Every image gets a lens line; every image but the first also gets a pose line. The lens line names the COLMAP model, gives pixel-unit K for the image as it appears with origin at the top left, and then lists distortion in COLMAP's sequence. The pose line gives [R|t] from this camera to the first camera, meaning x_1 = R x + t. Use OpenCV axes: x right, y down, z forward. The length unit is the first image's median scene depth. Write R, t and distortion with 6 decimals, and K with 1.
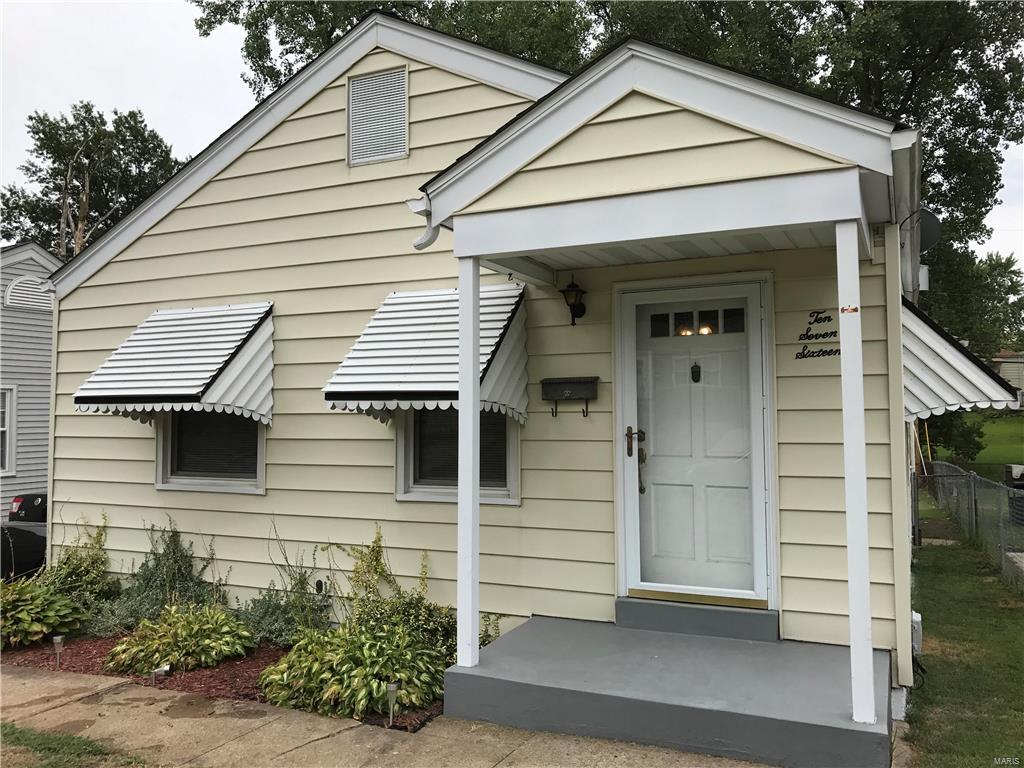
lens RADIAL K [[835.1, 0, 512.0], [0, 835.1, 384.0], [0, 0, 1]] dist [-0.016182, 0.010942]
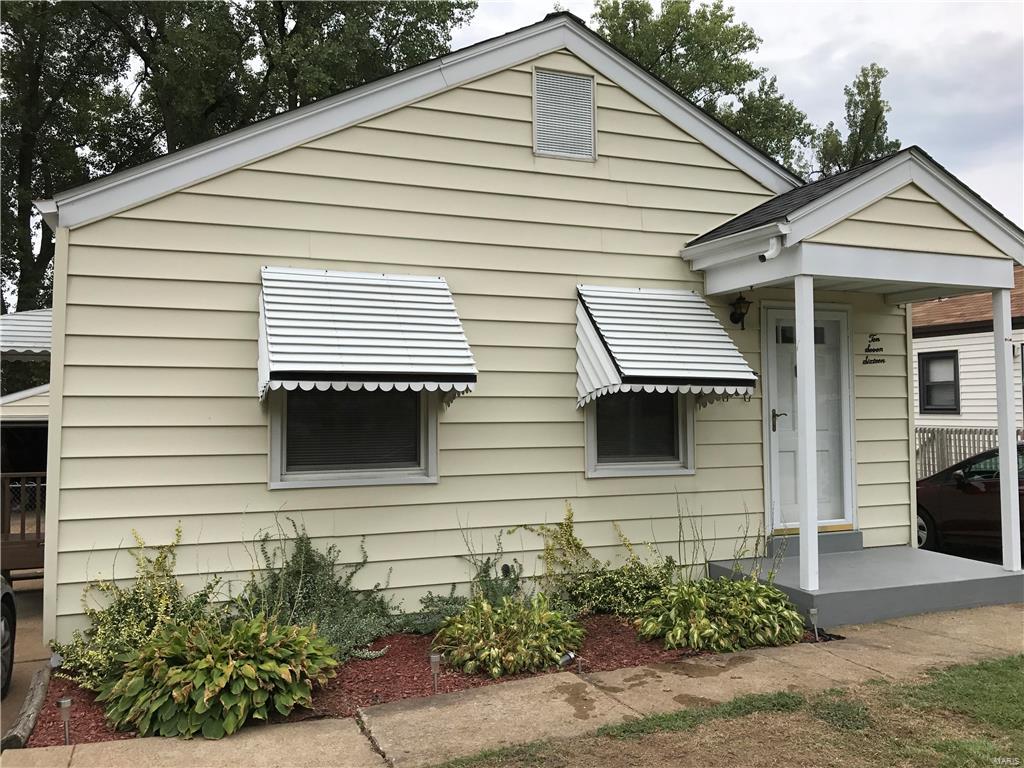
lens RADIAL K [[841.8, 0, 512.0], [0, 841.8, 384.0], [0, 0, 1]] dist [0.008210, -0.007180]
pose [[0.699369, 0.024135, 0.714353, -0.976482], [-0.027851, 0.999591, -0.006505, 0.027369], [-0.714218, -0.015346, 0.699755, 0.304783]]
